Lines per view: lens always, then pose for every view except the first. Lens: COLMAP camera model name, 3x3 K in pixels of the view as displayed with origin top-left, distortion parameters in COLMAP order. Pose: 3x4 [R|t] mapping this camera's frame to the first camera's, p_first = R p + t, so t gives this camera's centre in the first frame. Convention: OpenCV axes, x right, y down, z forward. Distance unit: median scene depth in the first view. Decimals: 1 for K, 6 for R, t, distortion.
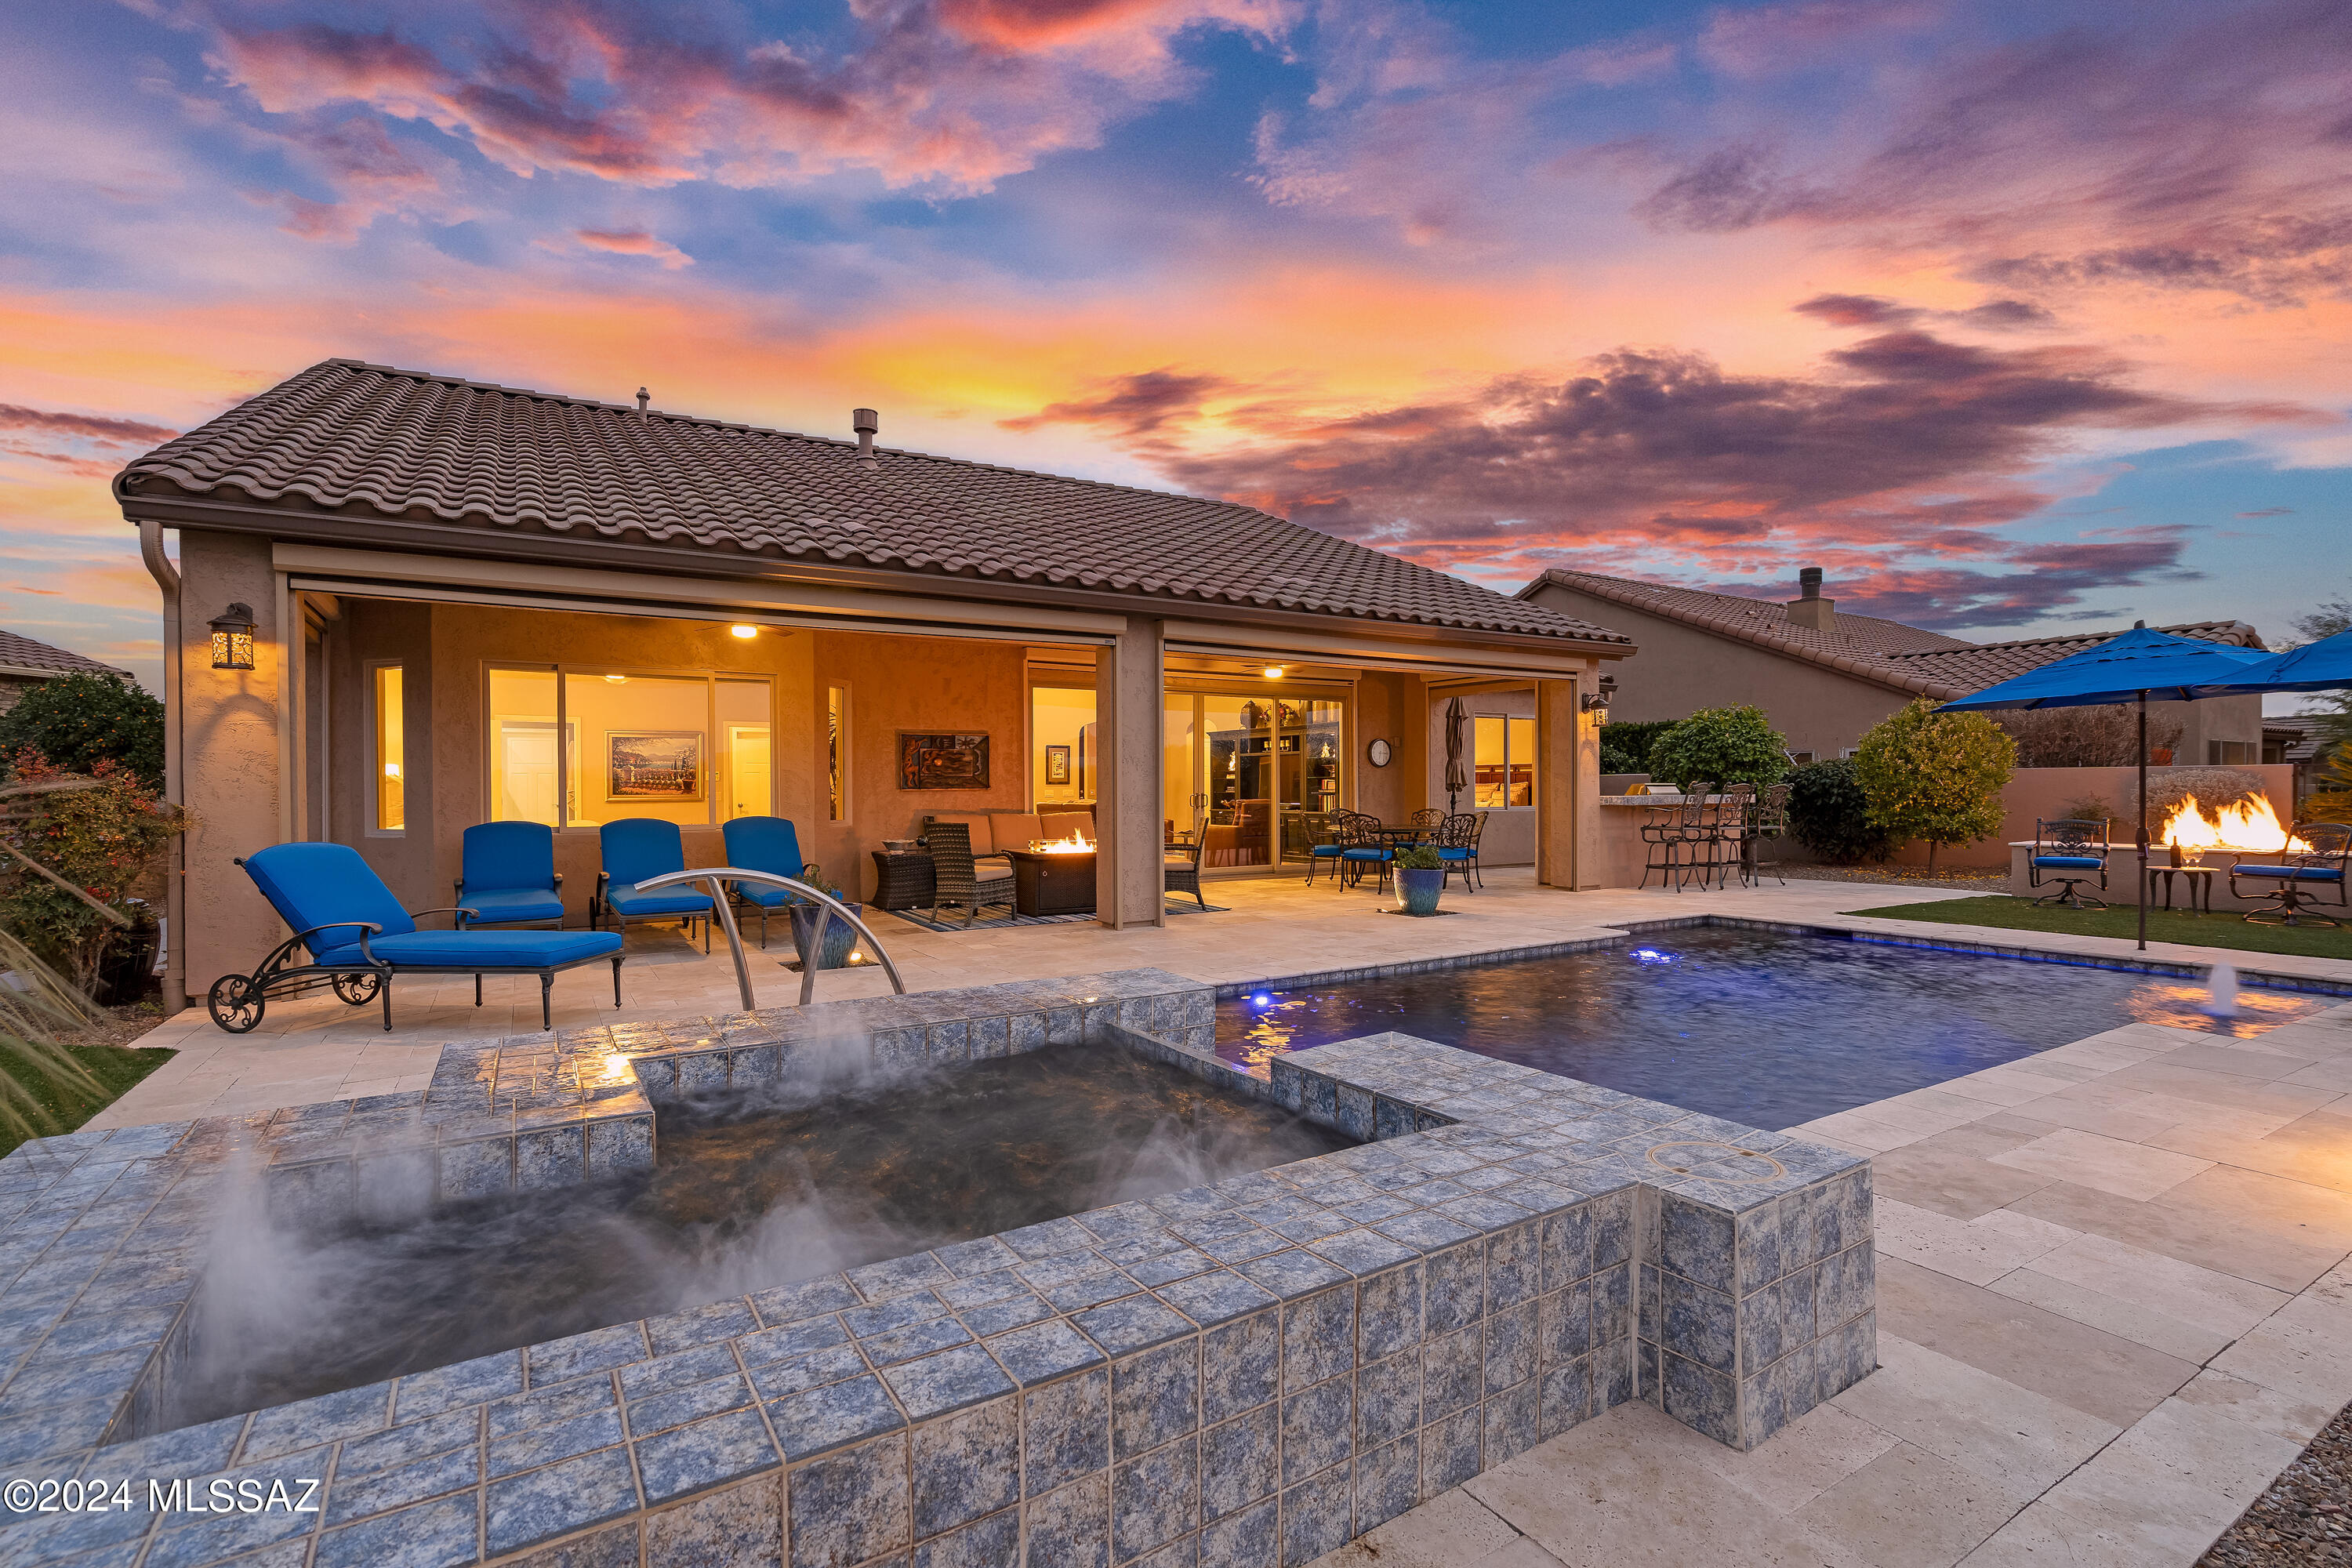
lens RADIAL K [[1079.3, 0, 1176.0], [0, 1079.3, 784.0], [0, 0, 1]] dist [0.001270, 0.000273]
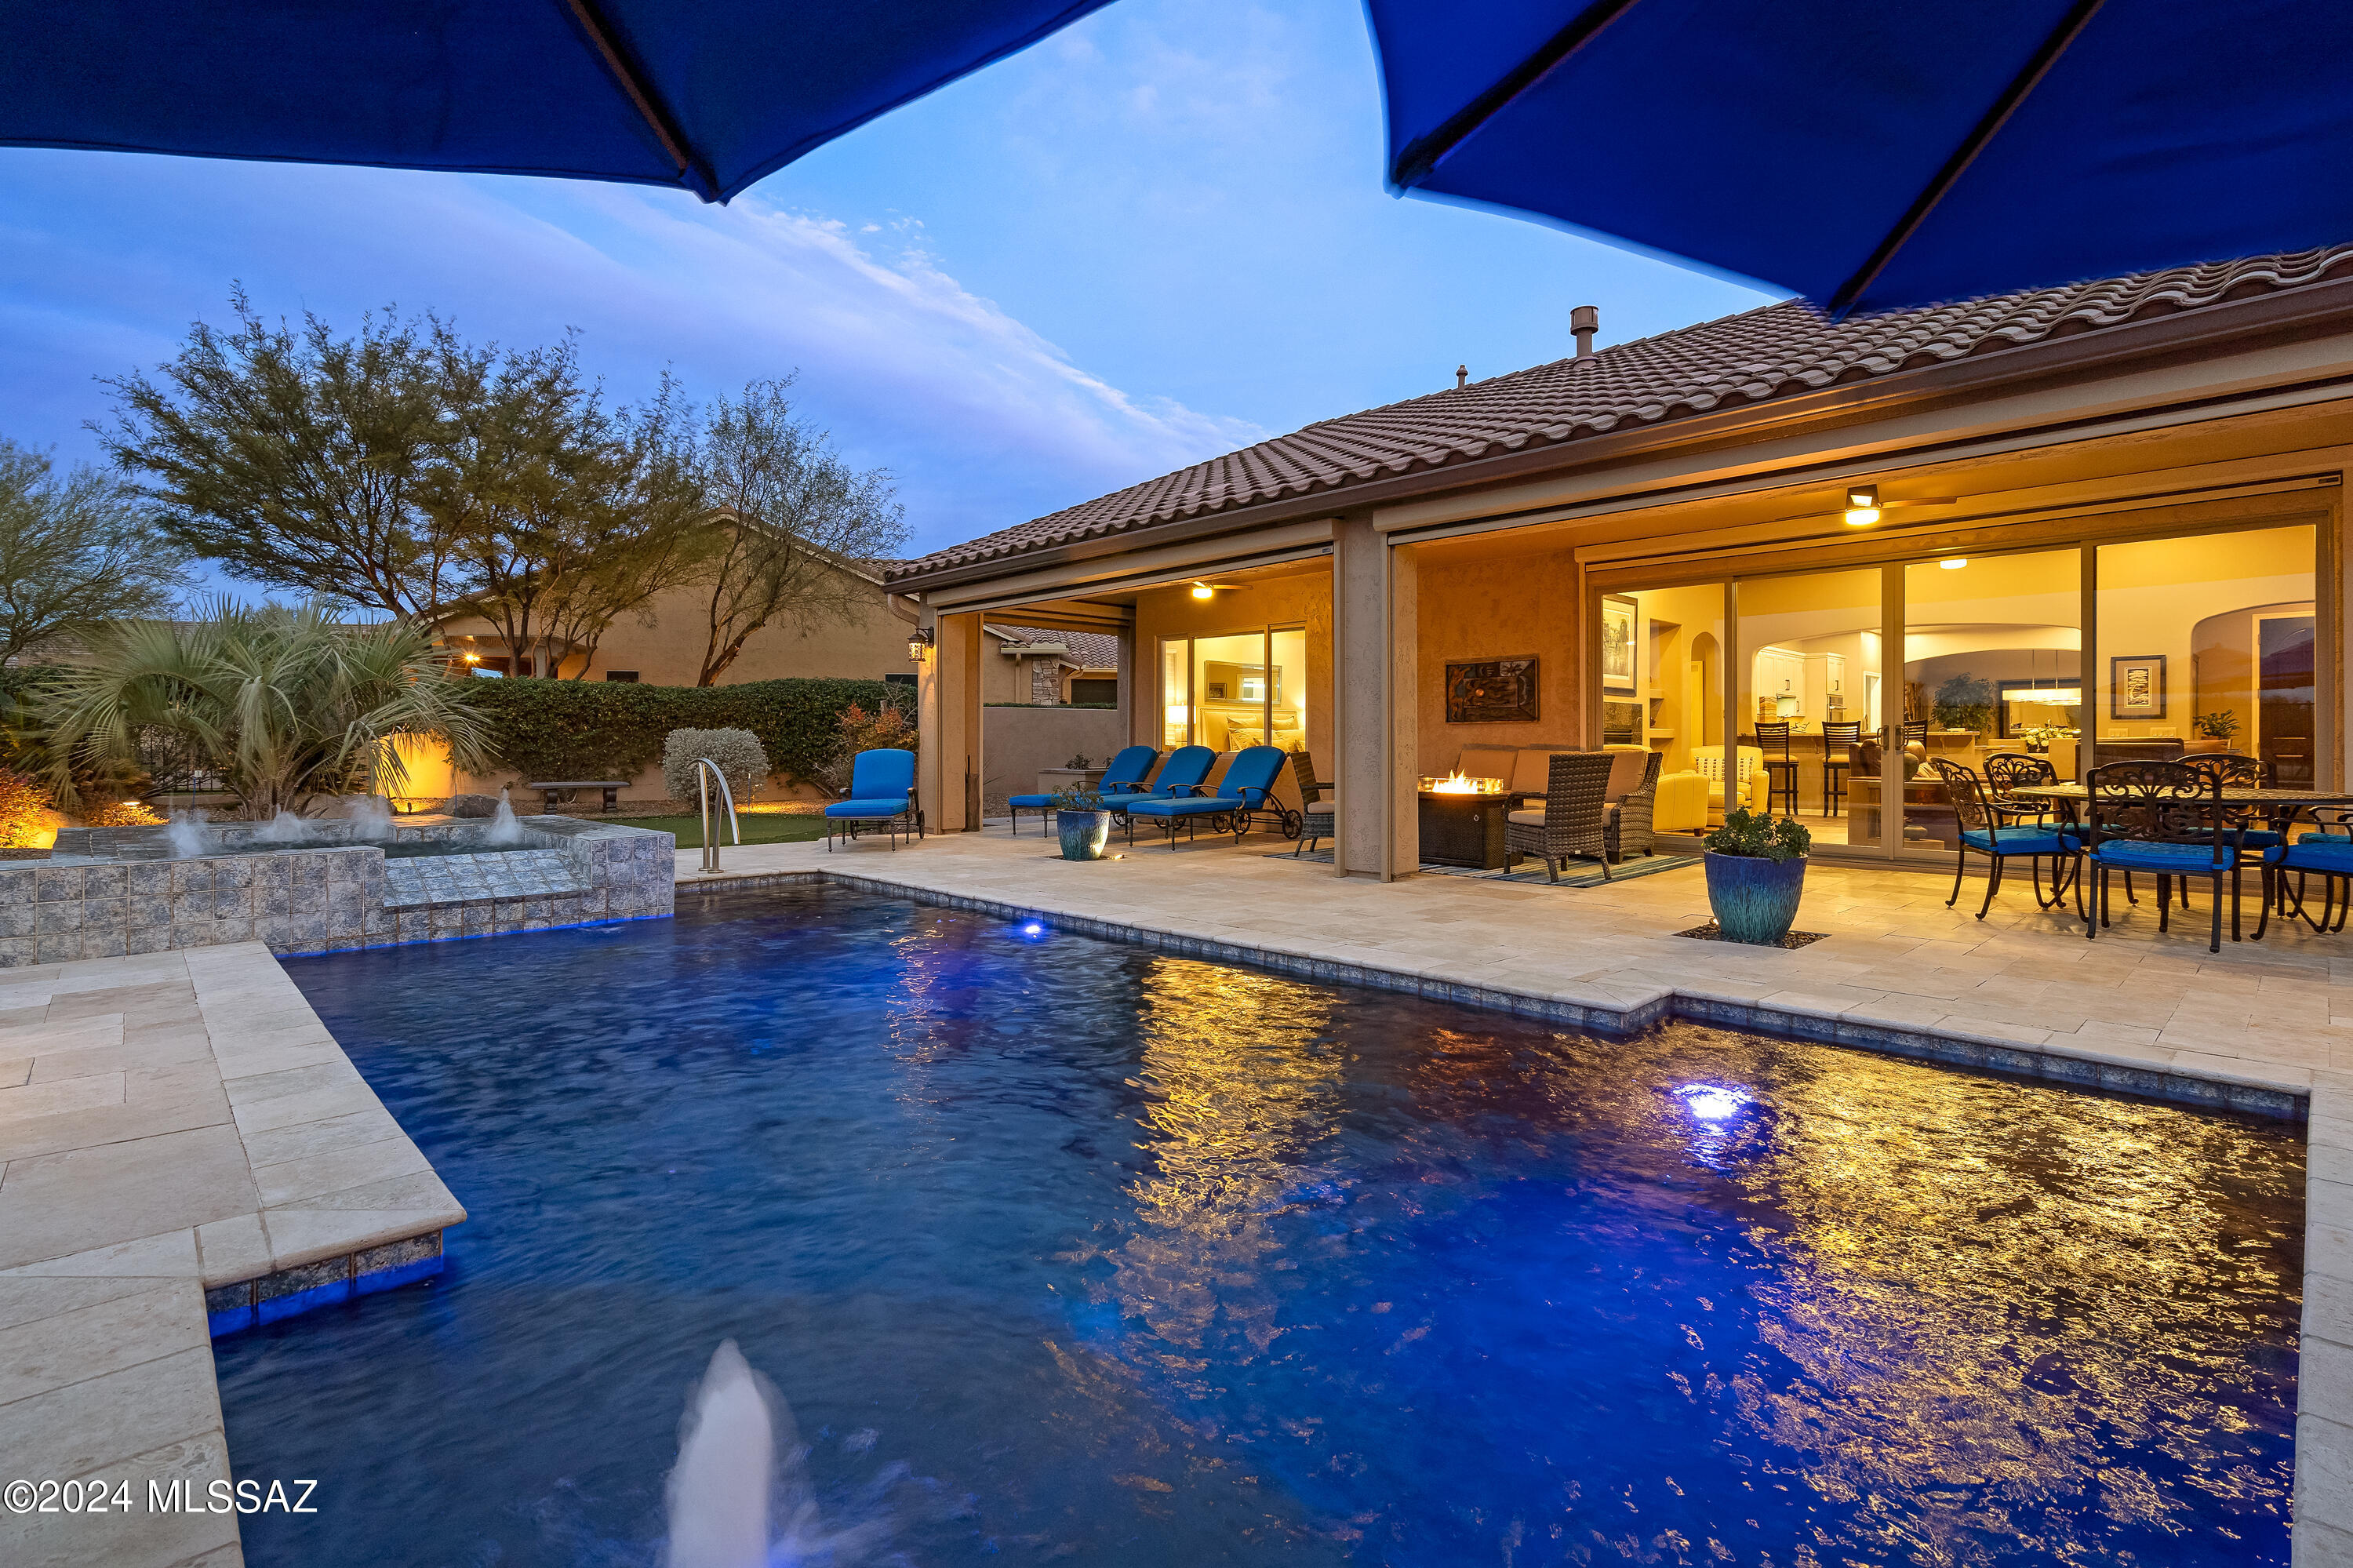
lens RADIAL K [[1097.3, 0, 1179.4], [0, 1097.3, 744.6], [0, 0, 1]] dist [-0.000445, 0.000092]
pose [[0.221482, 0.002848, -0.975160, 0.633012], [0.006536, 0.999969, 0.004405, 0.018133], [0.975143, -0.007349, 0.221456, 0.541442]]
